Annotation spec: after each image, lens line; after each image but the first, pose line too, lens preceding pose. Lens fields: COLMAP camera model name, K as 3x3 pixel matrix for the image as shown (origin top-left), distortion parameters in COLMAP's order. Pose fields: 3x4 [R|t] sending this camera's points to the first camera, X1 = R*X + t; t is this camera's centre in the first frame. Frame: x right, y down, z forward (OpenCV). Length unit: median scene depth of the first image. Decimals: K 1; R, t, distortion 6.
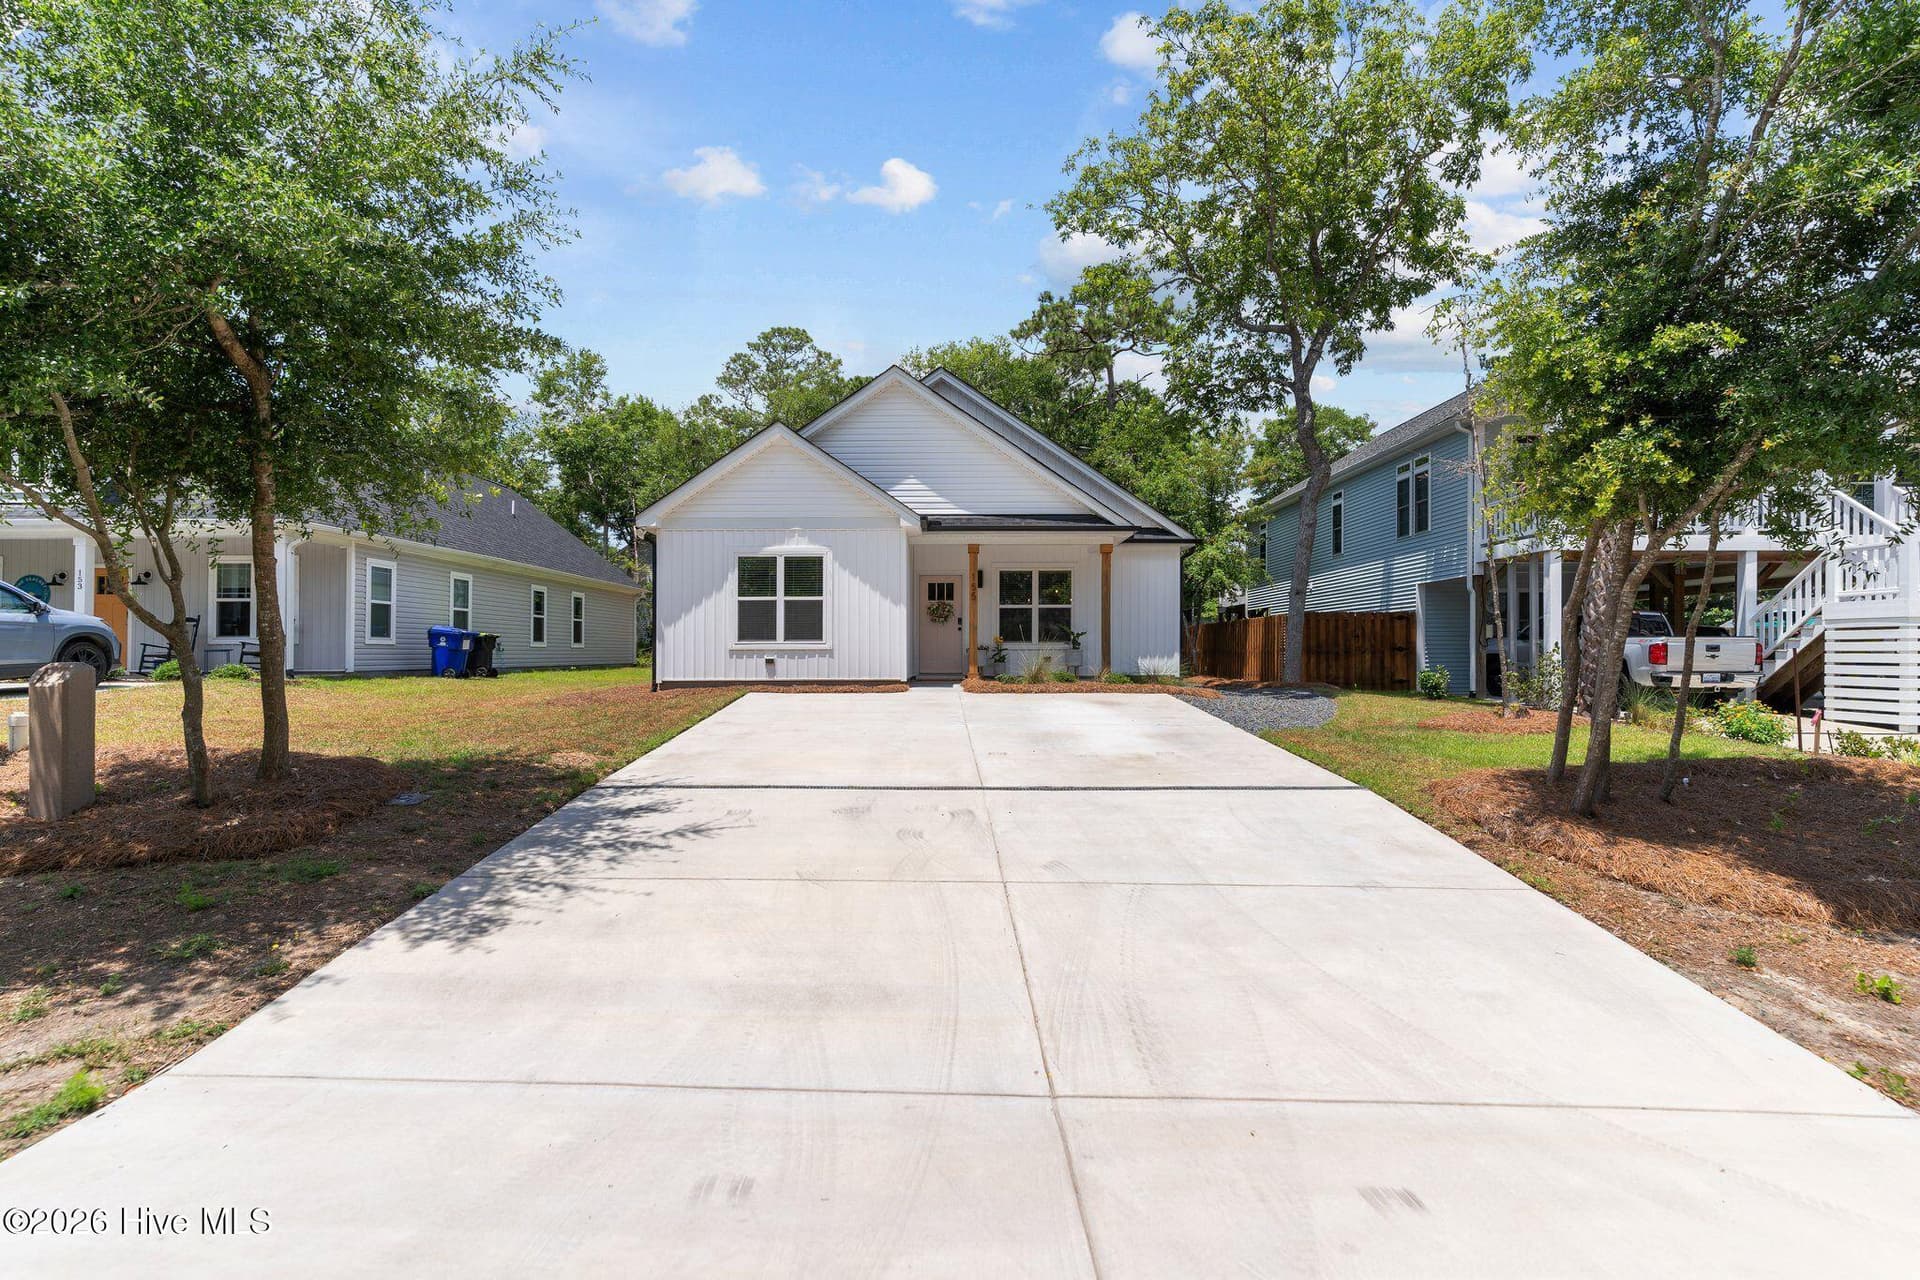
lens RADIAL K [[902.7, 0, 964.8], [0, 902.7, 641.1], [0, 0, 1]] dist [0.002713, 0.000259]
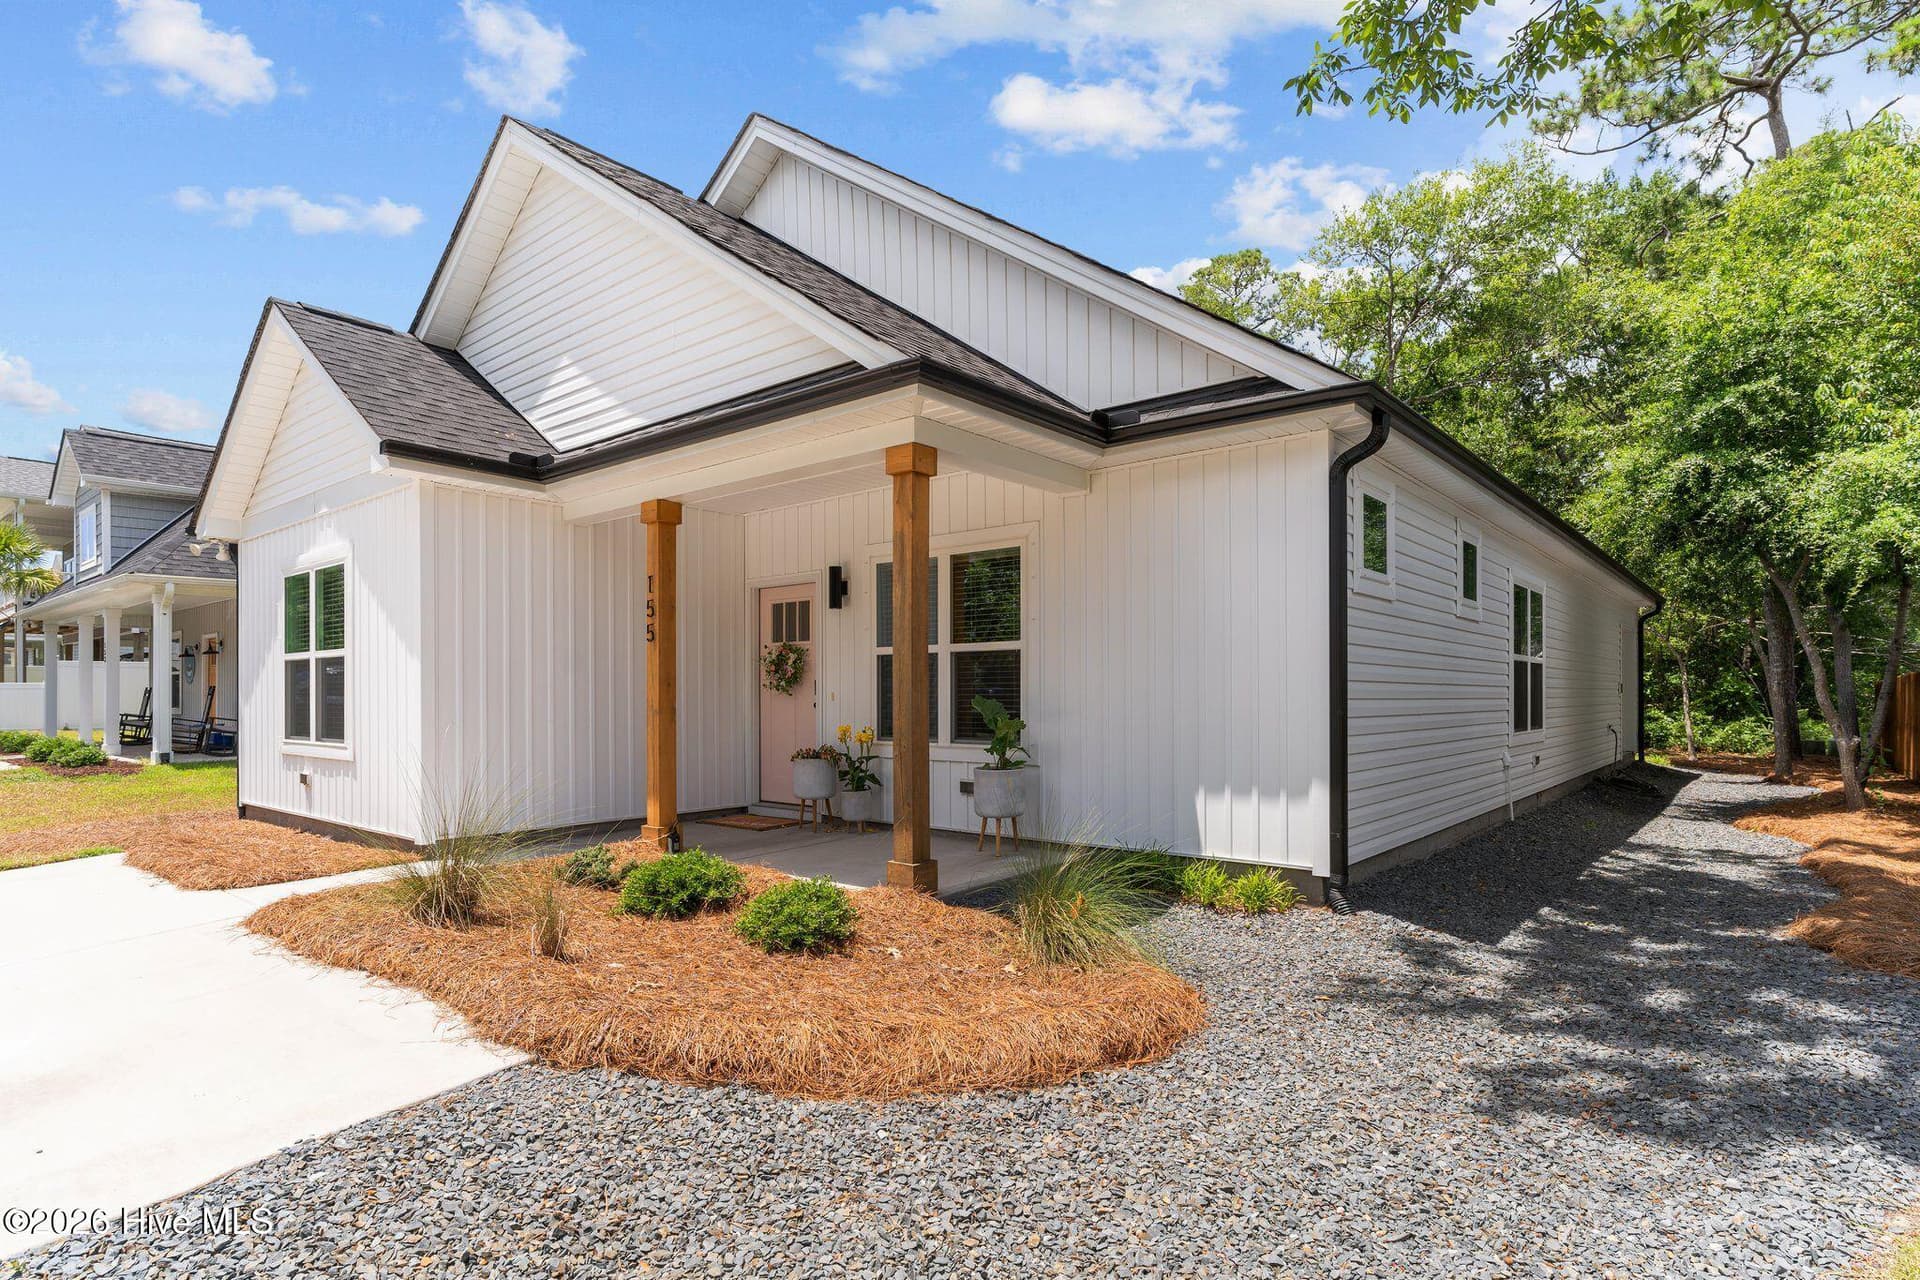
lens RADIAL K [[988.1, 0, 959.2], [0, 988.1, 696.8], [0, 0, 1]] dist [-0.000734, 0.000148]
pose [[0.769964, 0.001988, -0.638085, 0.374896], [0.007977, 0.999887, 0.012742, -0.024994], [0.638038, -0.014901, 0.769861, 0.730429]]
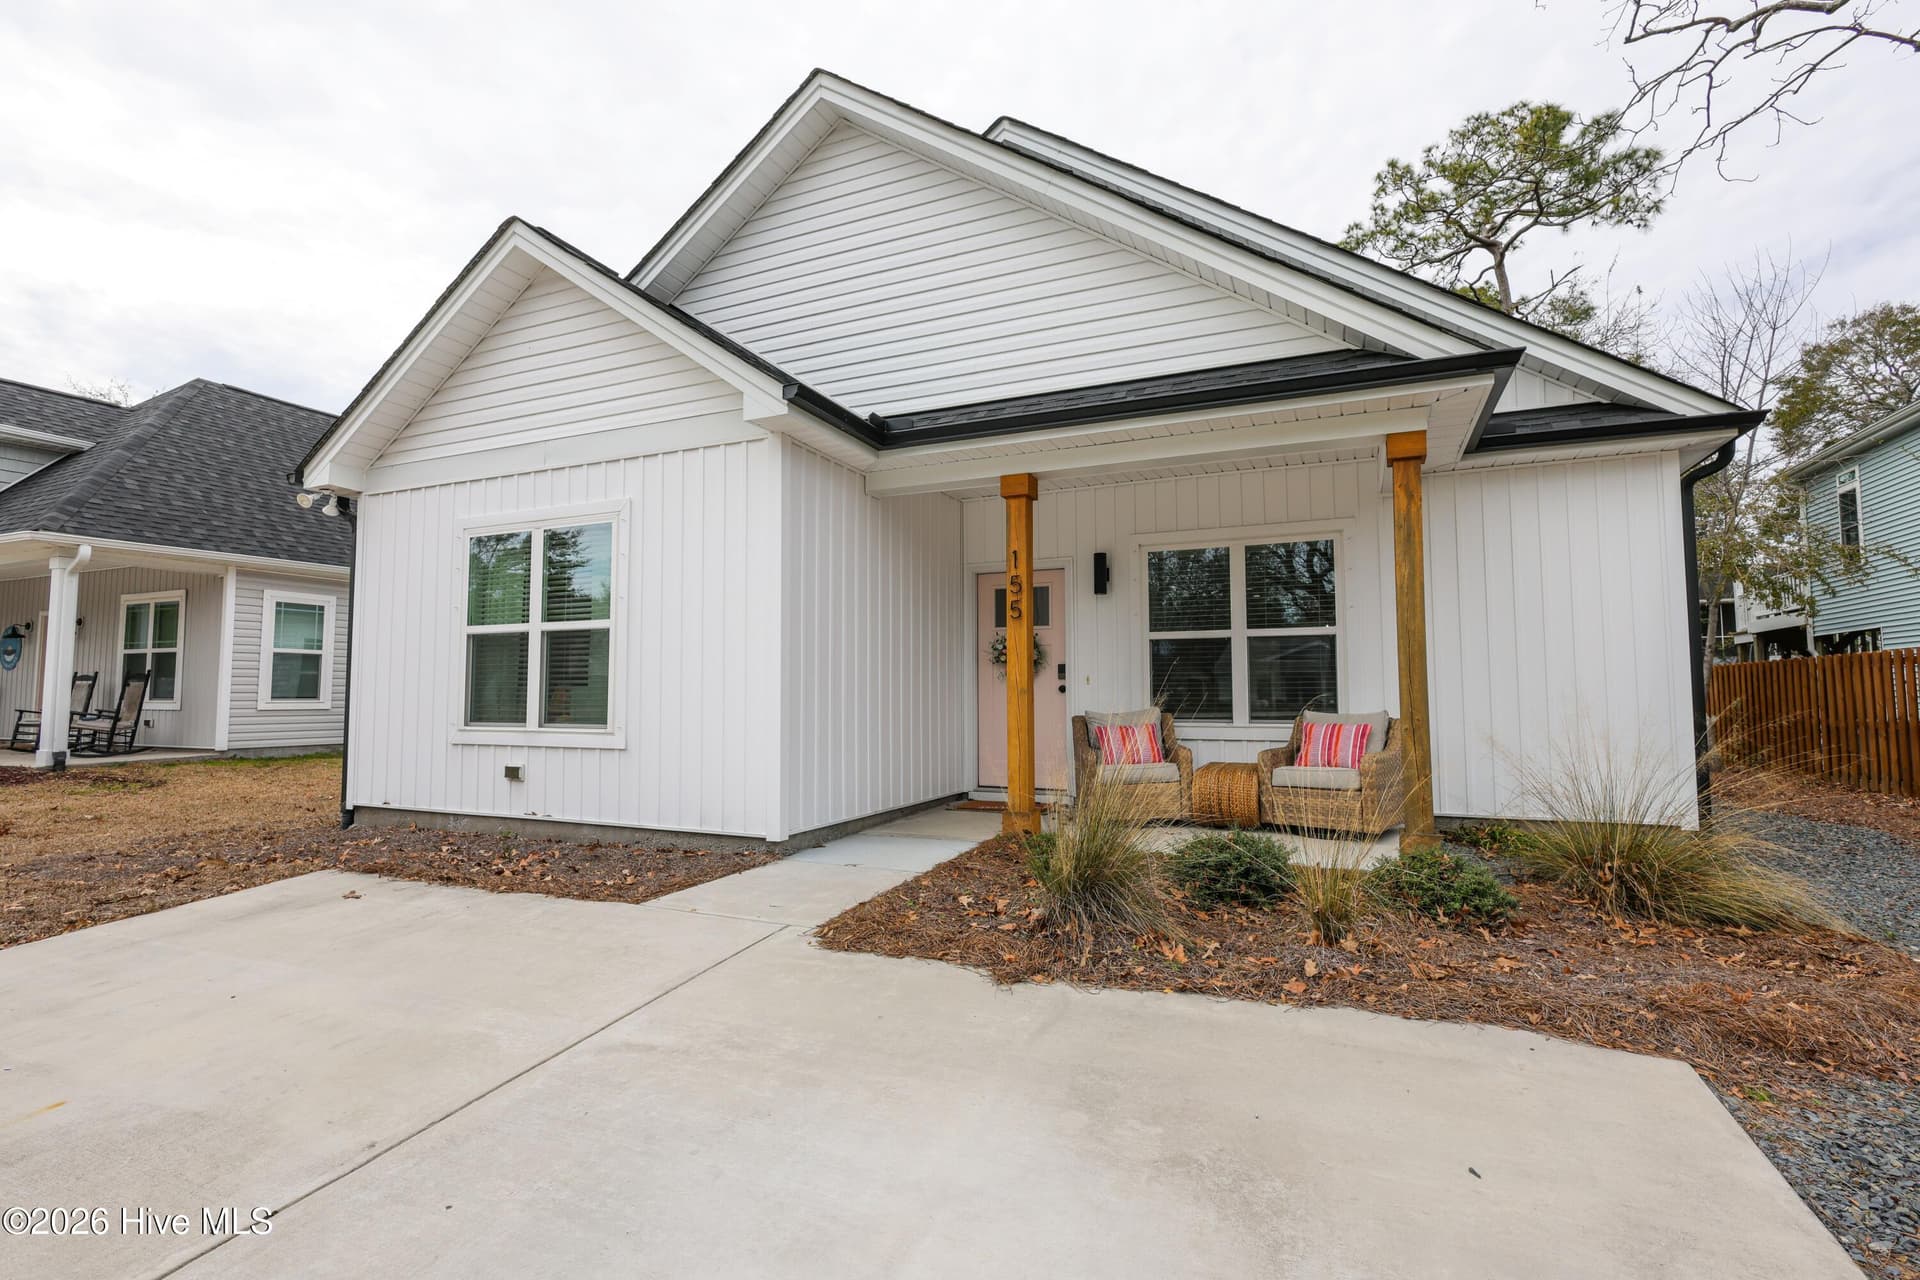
lens RADIAL K [[883.3, 0, 960.0], [0, 883.3, 640.0], [0, 0, 1]] dist [0.000271, 0.000549]
pose [[0.915632, -0.021903, -0.401421, 0.131898], [0.002460, 0.998801, -0.048888, -0.017692], [0.402010, 0.043776, 0.914588, 0.630702]]
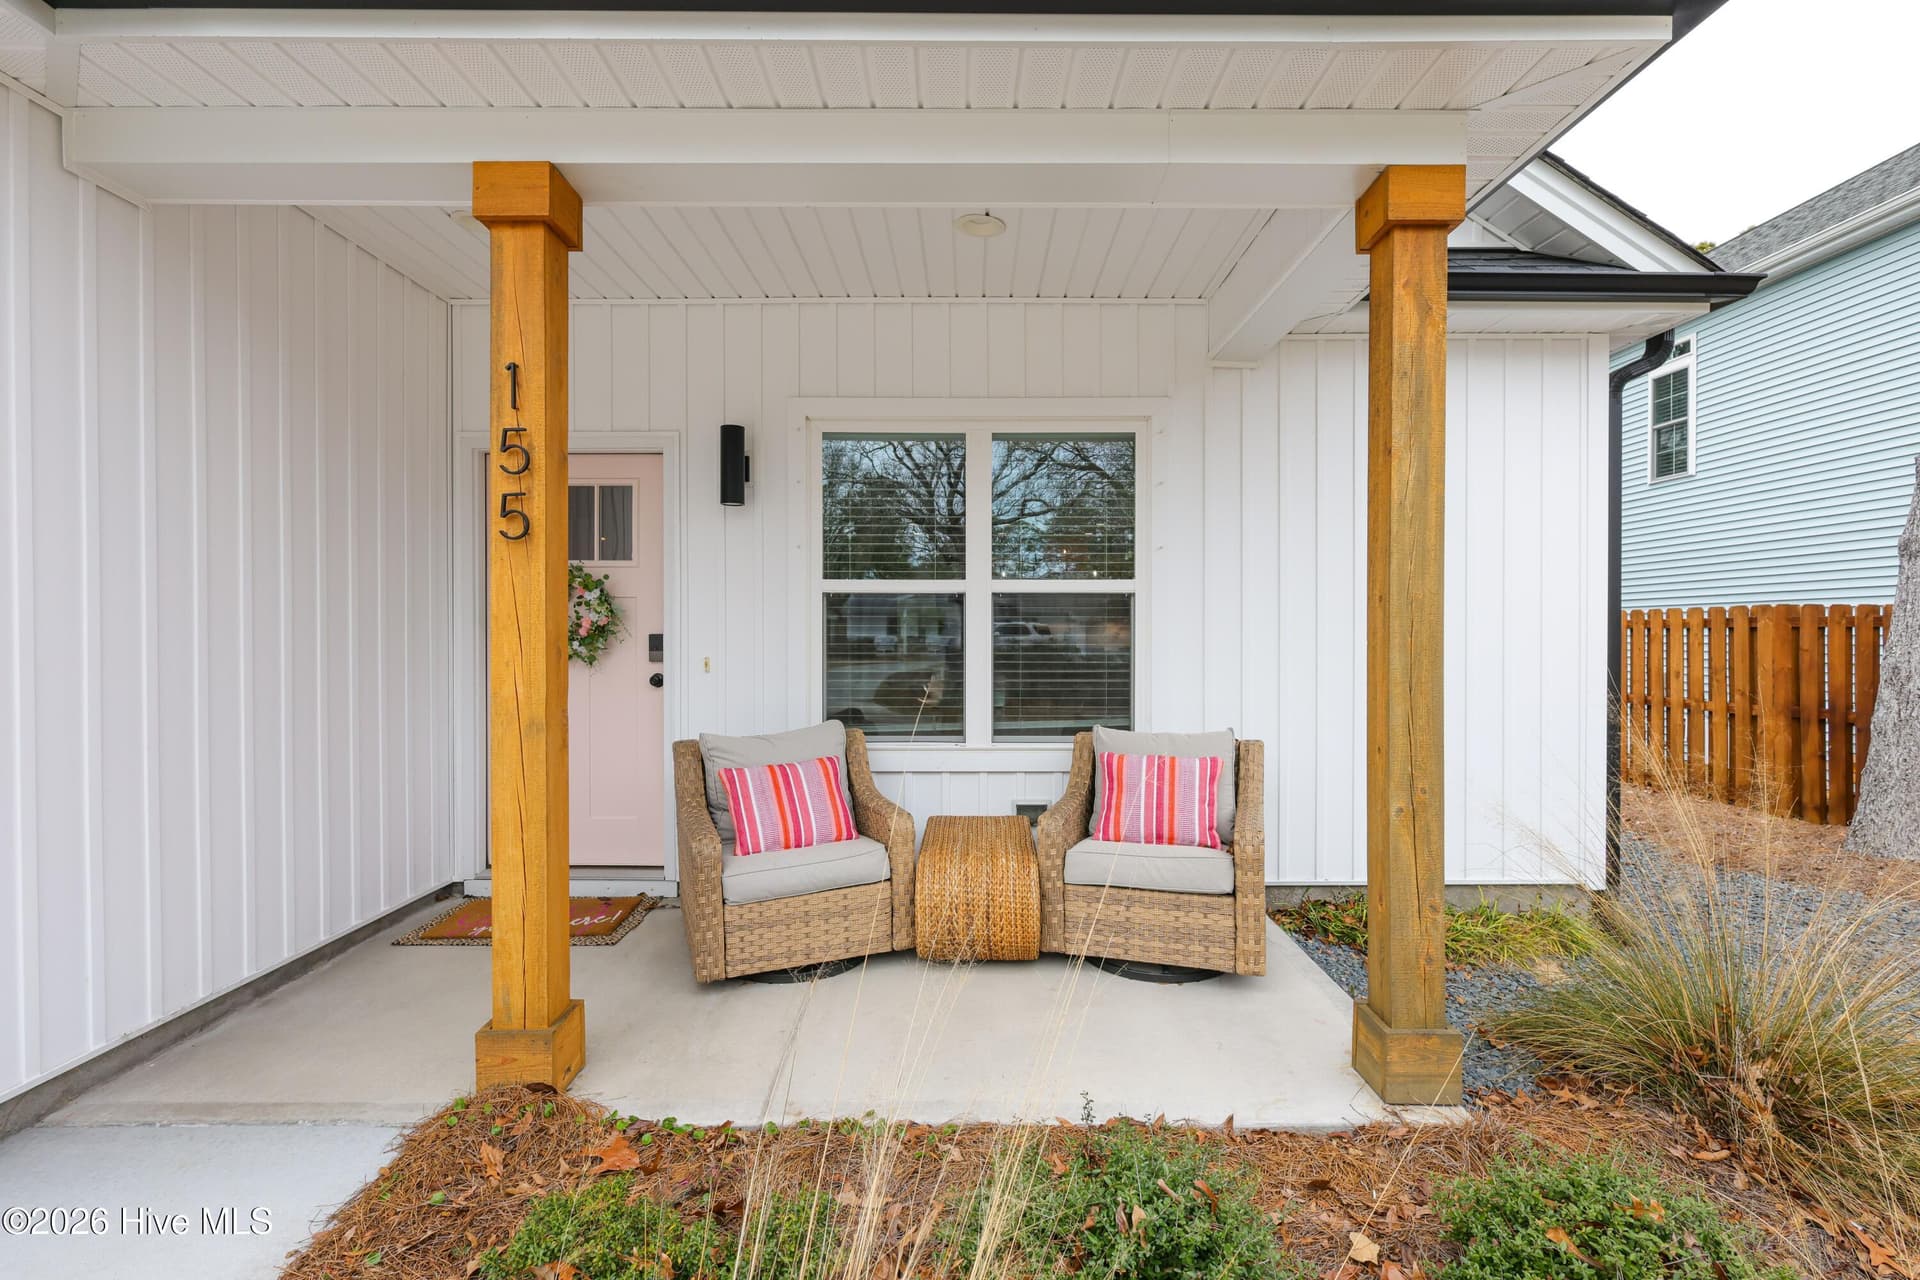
lens RADIAL K [[902.7, 0, 964.8], [0, 902.7, 641.1], [0, 0, 1]] dist [0.002713, 0.000259]
pose [[0.999968, 0.006290, 0.005008, 0.079392], [-0.006389, 0.999778, 0.020054, -0.031201], [-0.004880, -0.020085, 0.999786, 0.824006]]
